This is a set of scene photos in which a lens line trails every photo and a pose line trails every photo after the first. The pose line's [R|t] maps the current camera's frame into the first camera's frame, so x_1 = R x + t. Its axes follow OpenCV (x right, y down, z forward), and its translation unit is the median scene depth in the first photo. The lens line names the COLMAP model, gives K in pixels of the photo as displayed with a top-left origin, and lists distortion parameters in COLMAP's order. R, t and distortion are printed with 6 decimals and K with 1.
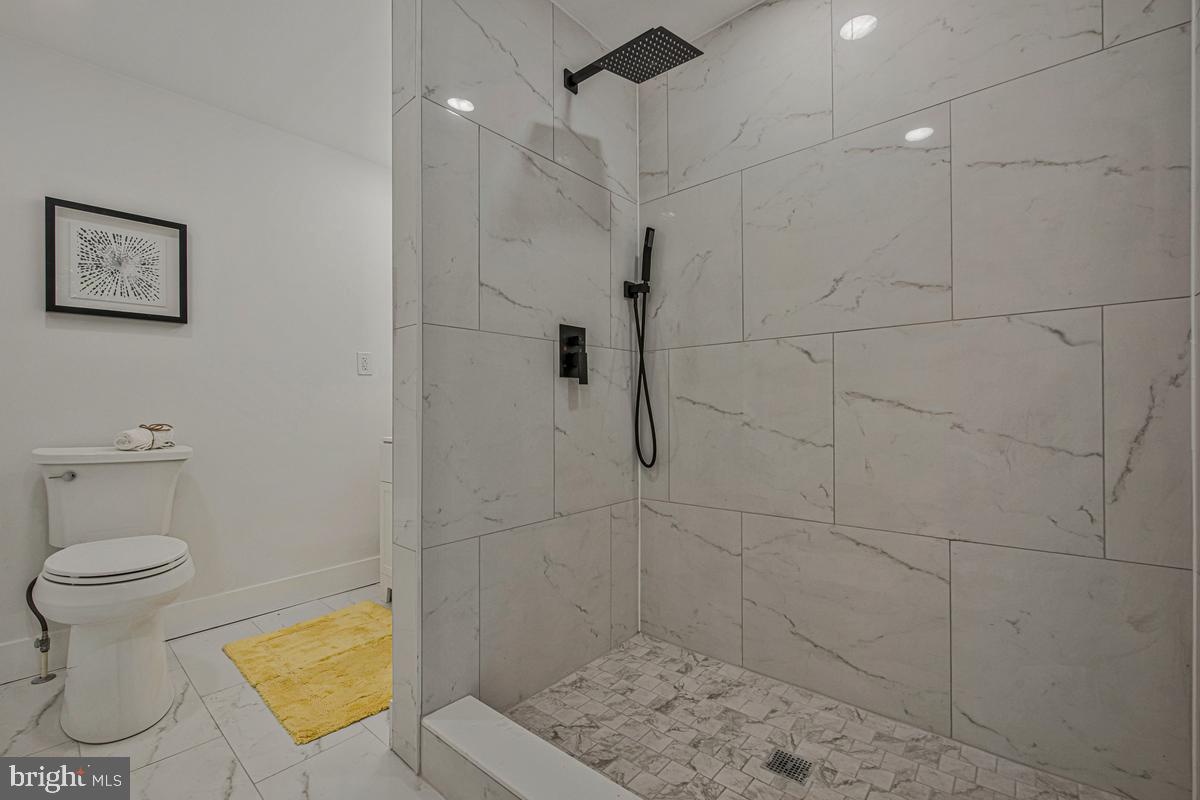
lens RADIAL K [[492.2, 0, 570.3], [0, 492.2, 412.7], [0, 0, 1]] dist [-0.012807, -0.001874]
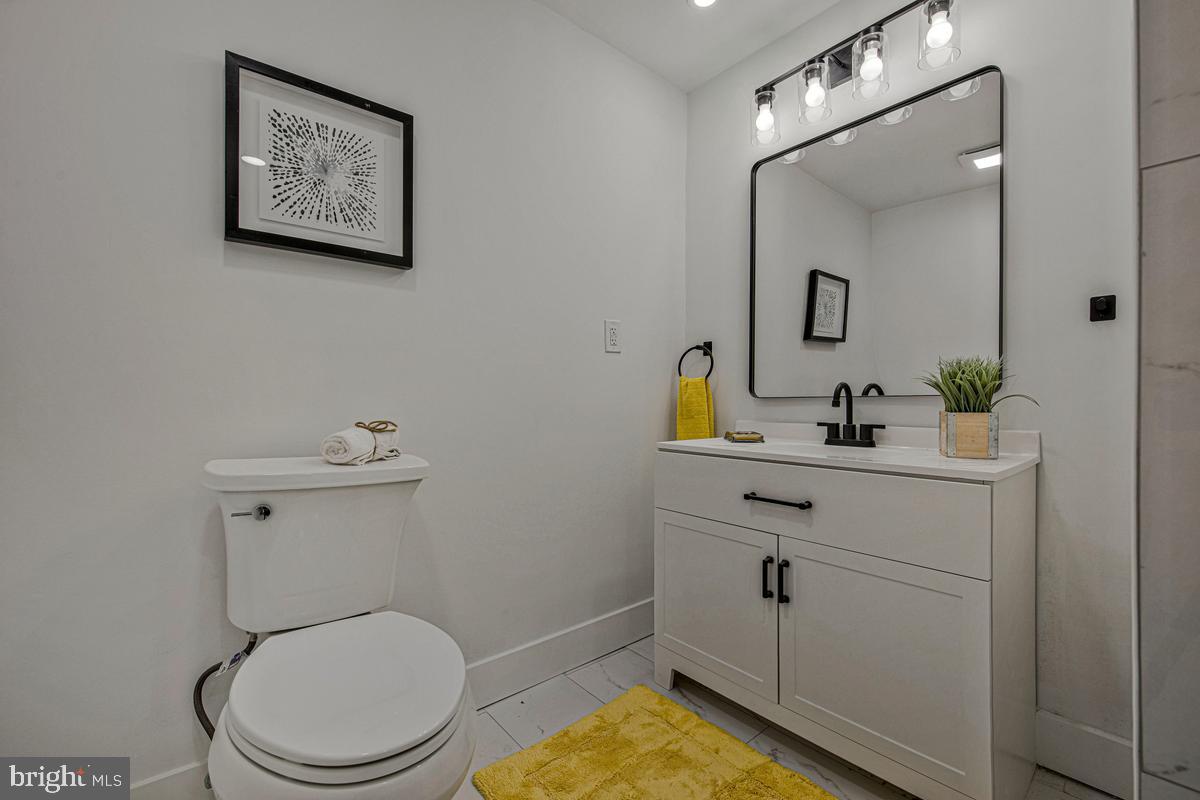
lens RADIAL K [[492.2, 0, 597.4], [0, 492.2, 405.8], [0, 0, 1]] dist [-0.012807, -0.001874]
pose [[0.990849, 0.000816, -0.134970, -0.490534], [-0.001572, 0.999984, -0.005495, 0.006588], [0.134963, 0.005657, 0.990835, 0.416182]]
